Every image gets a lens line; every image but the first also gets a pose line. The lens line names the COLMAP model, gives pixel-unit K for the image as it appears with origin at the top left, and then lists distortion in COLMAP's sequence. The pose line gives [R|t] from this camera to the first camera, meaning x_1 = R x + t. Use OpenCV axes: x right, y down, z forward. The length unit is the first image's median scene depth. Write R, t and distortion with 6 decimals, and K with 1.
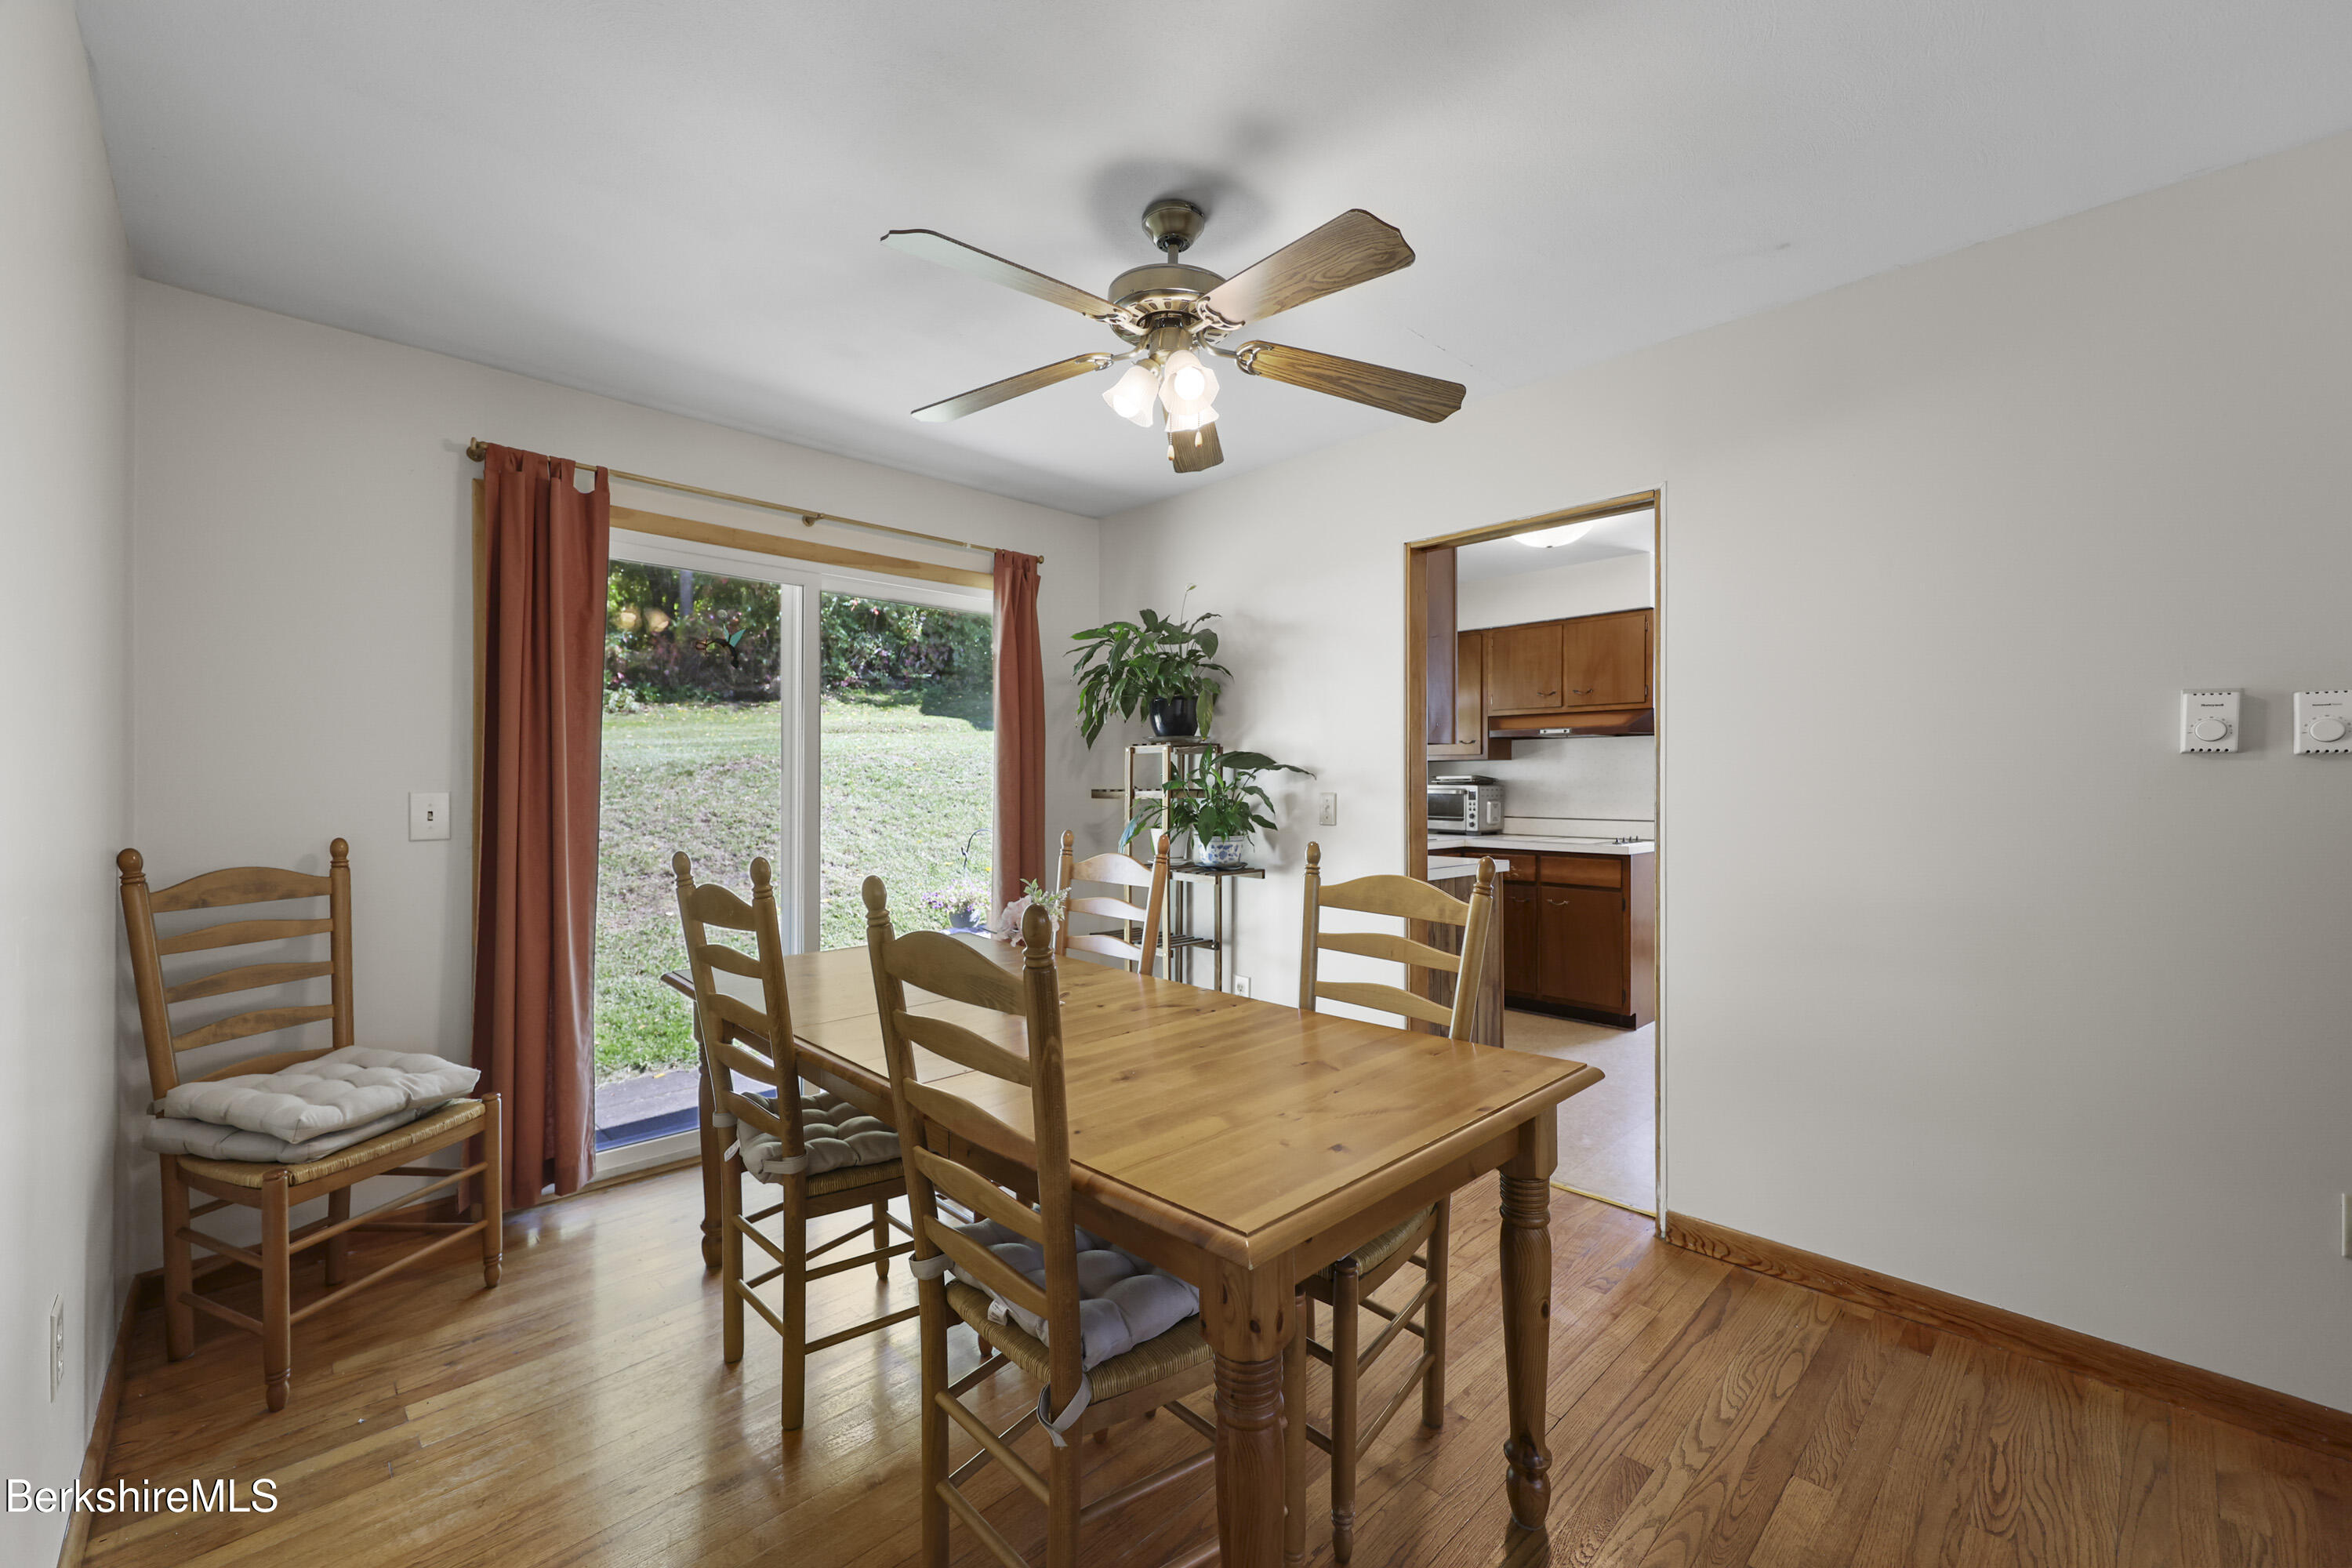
lens RADIAL K [[966.0, 0, 1145.6], [0, 966.0, 783.0], [0, 0, 1]] dist [0.000181, 0.000031]
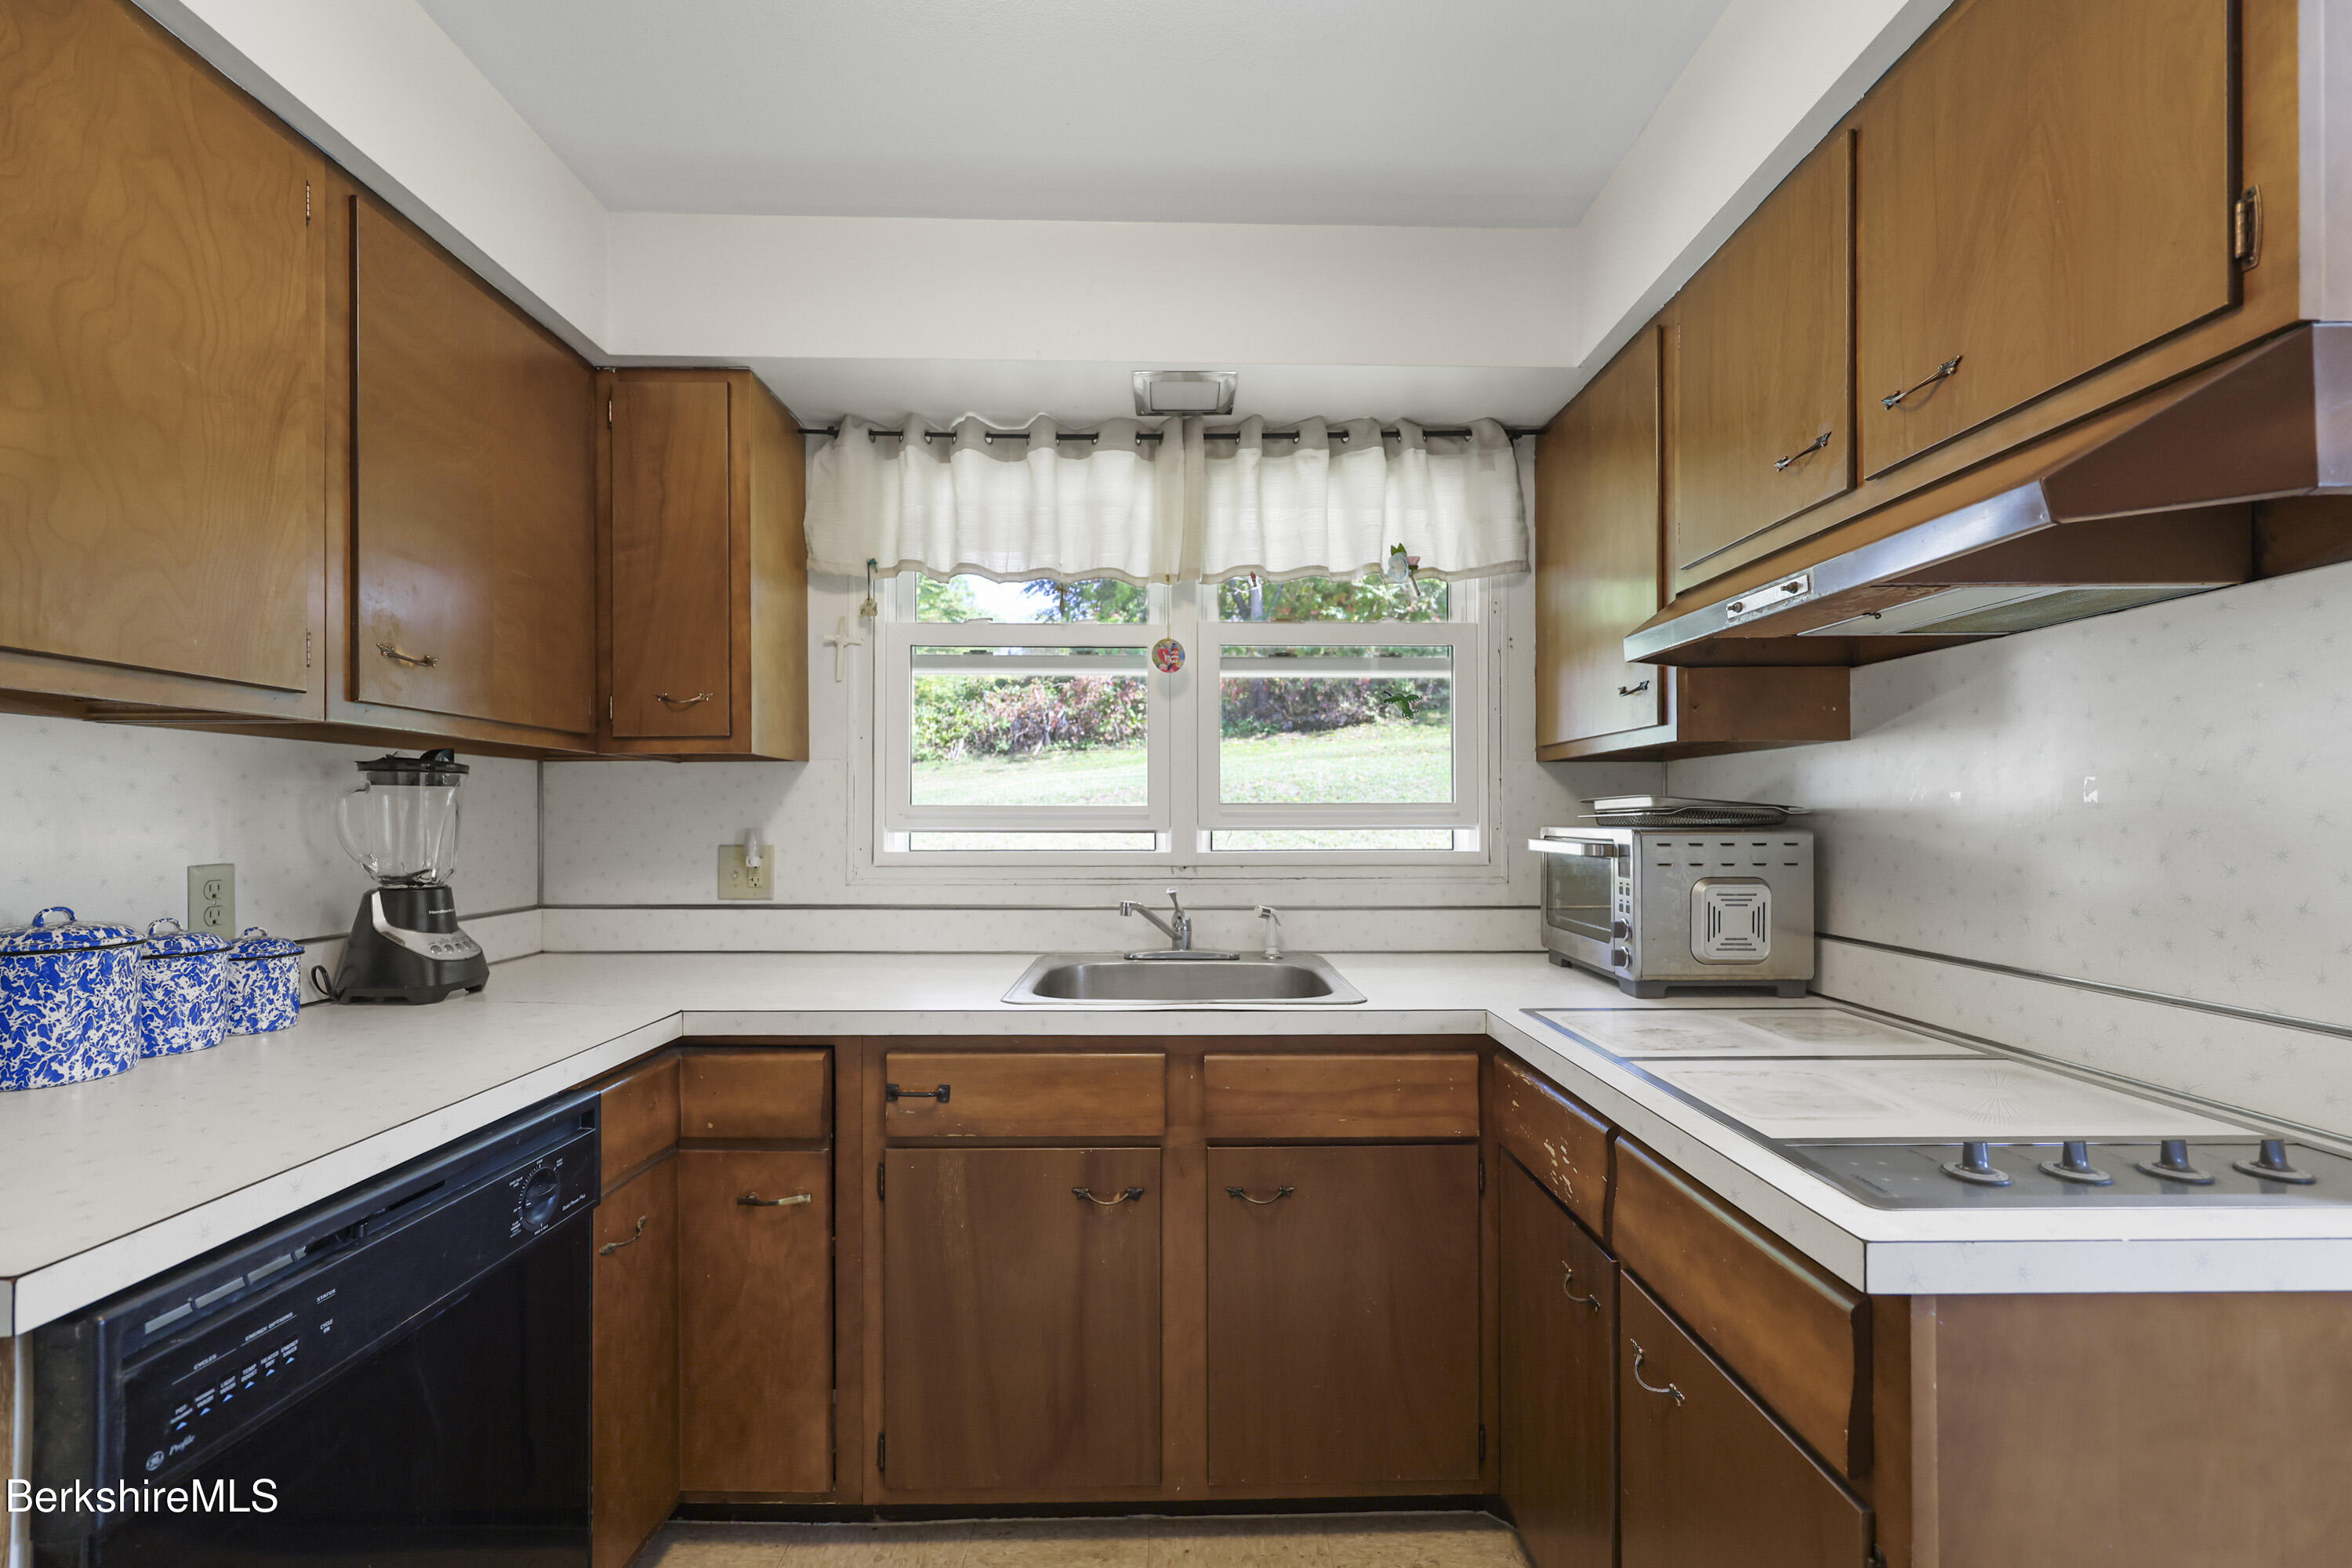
lens RADIAL K [[947.6, 0, 1183.4], [0, 947.6, 813.1], [0, 0, 1]] dist [-0.000133, 0.000016]
pose [[0.733437, -0.001565, -0.679756, 0.437553], [-0.000139, 0.999997, -0.002453, -0.001747], [0.679758, 0.001894, 0.733434, 0.682951]]
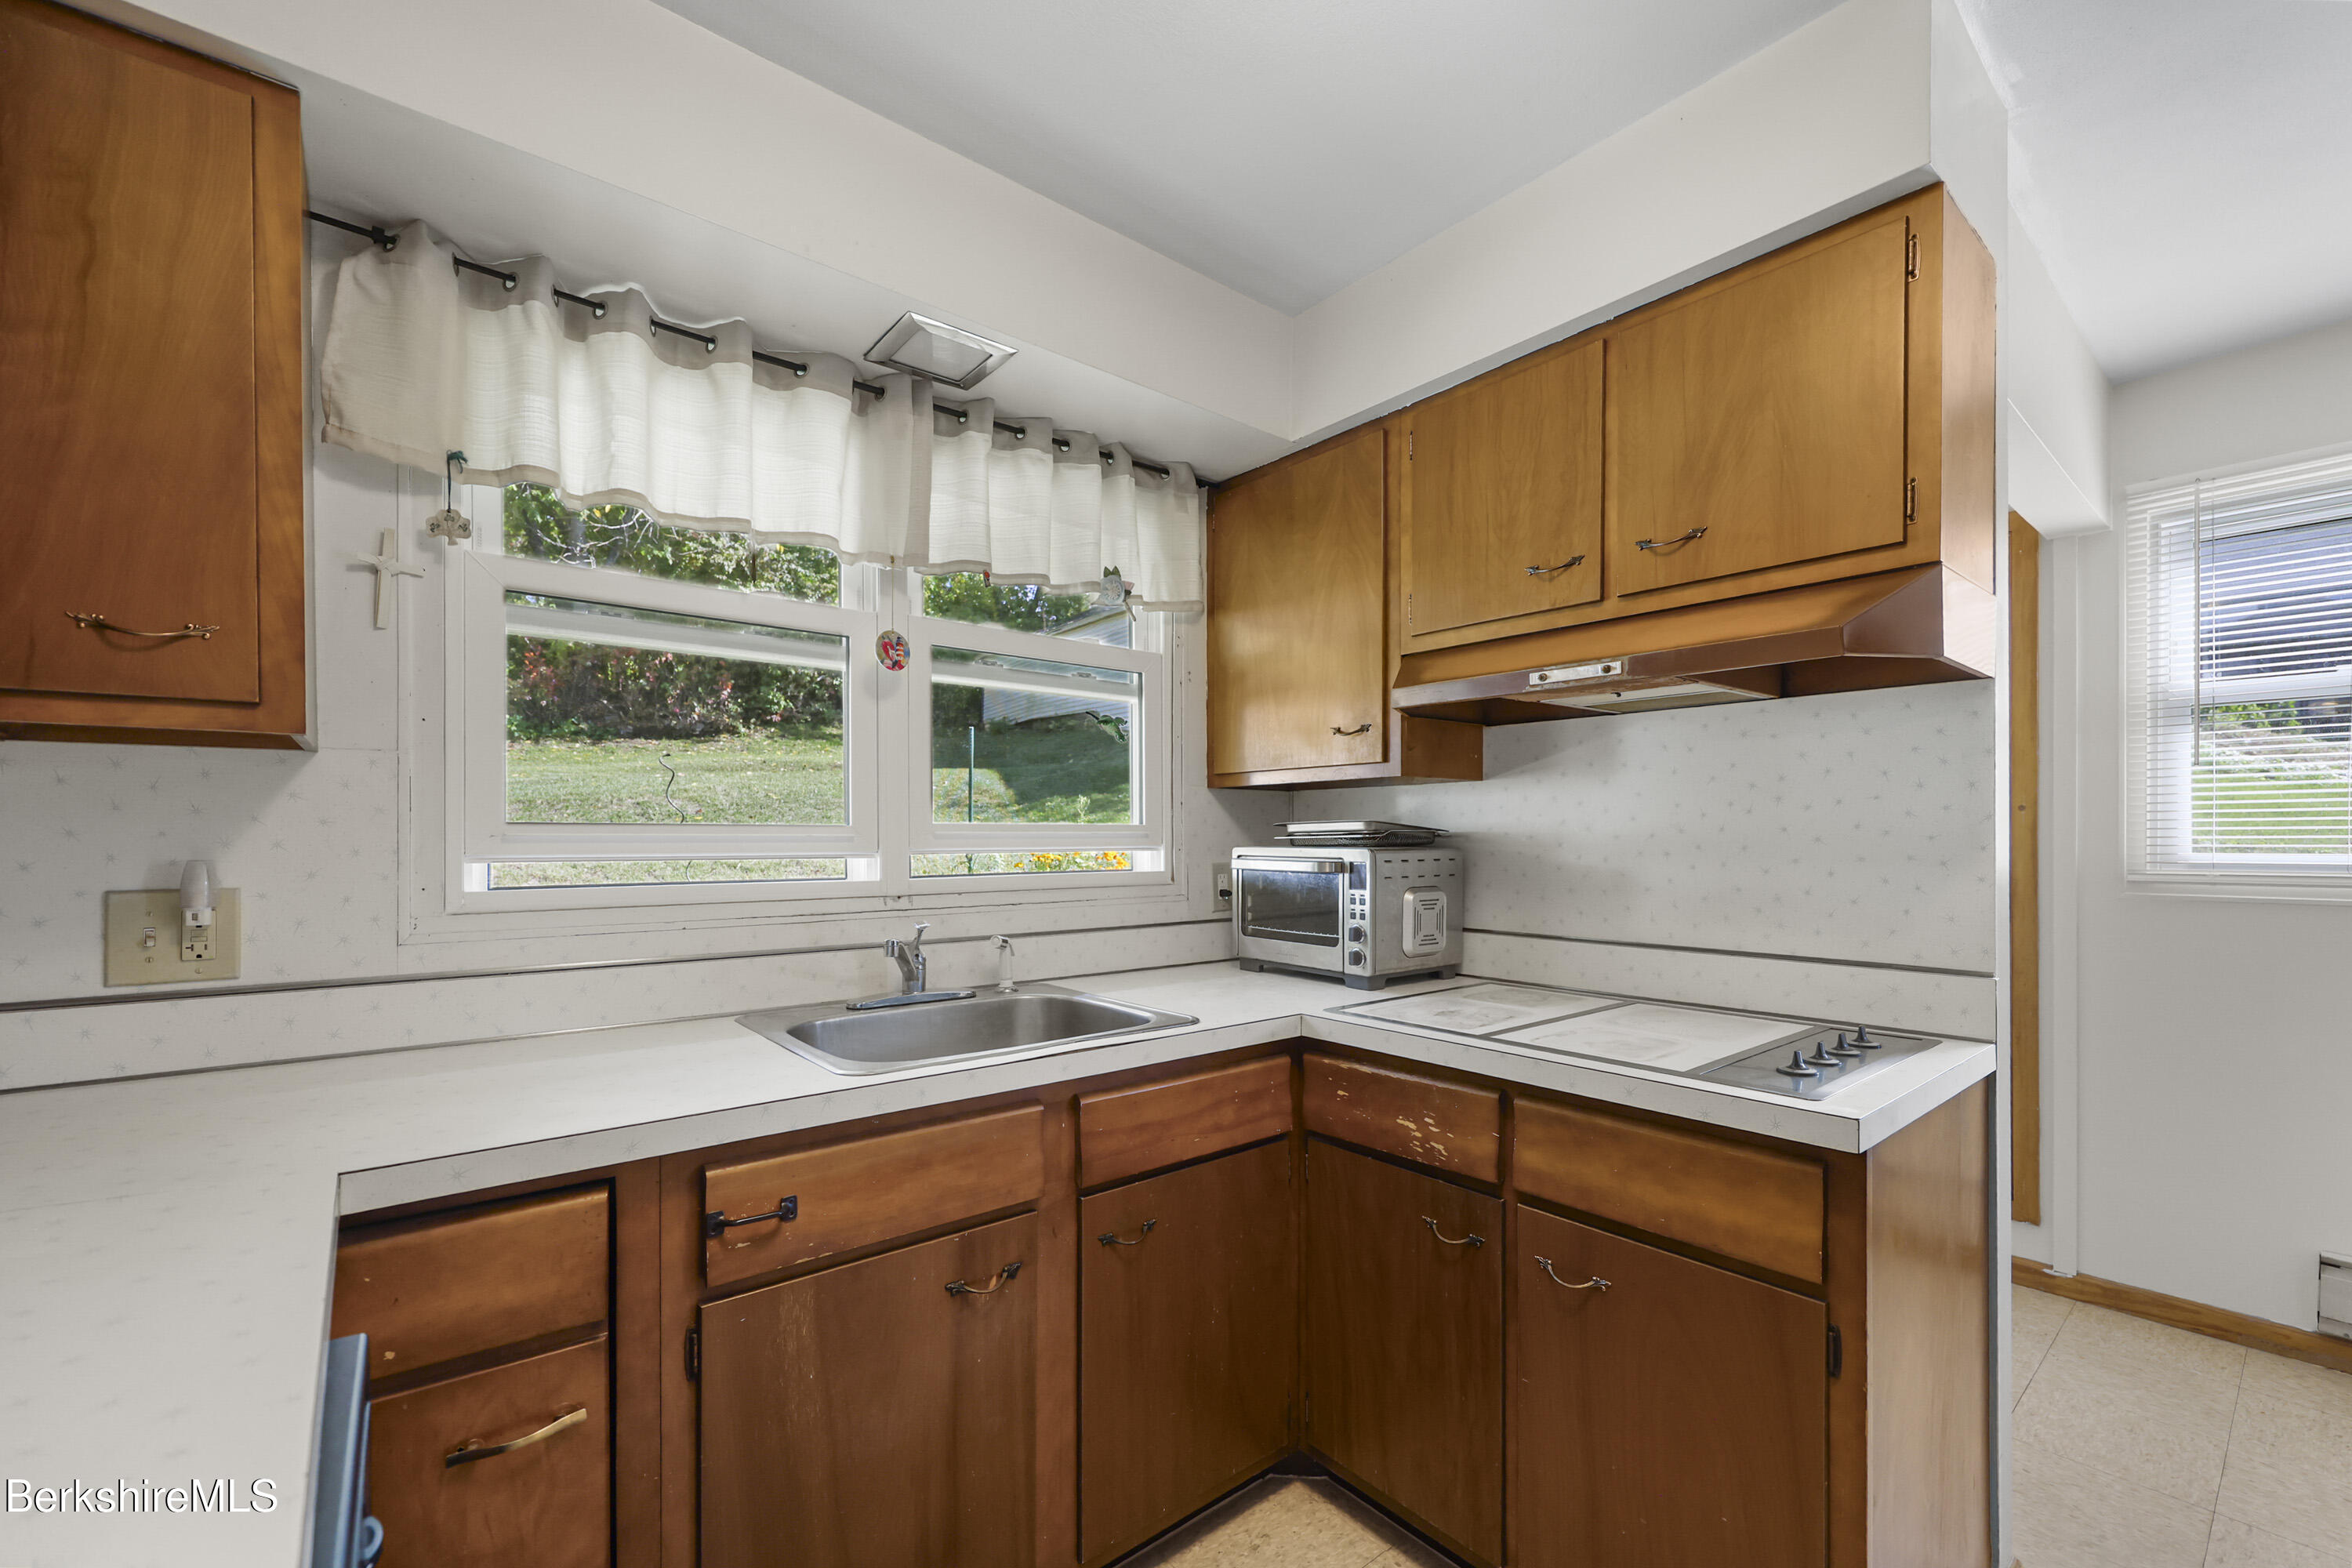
lens RADIAL K [[968.8, 0, 1172.9], [0, 968.8, 839.9], [0, 0, 1]] dist [0.001104, -0.000249]
pose [[0.997193, -0.000002, -0.074869, 0.295298], [0.000276, 0.999993, 0.003655, -0.002117], [0.074869, -0.003665, 0.997187, 0.632460]]
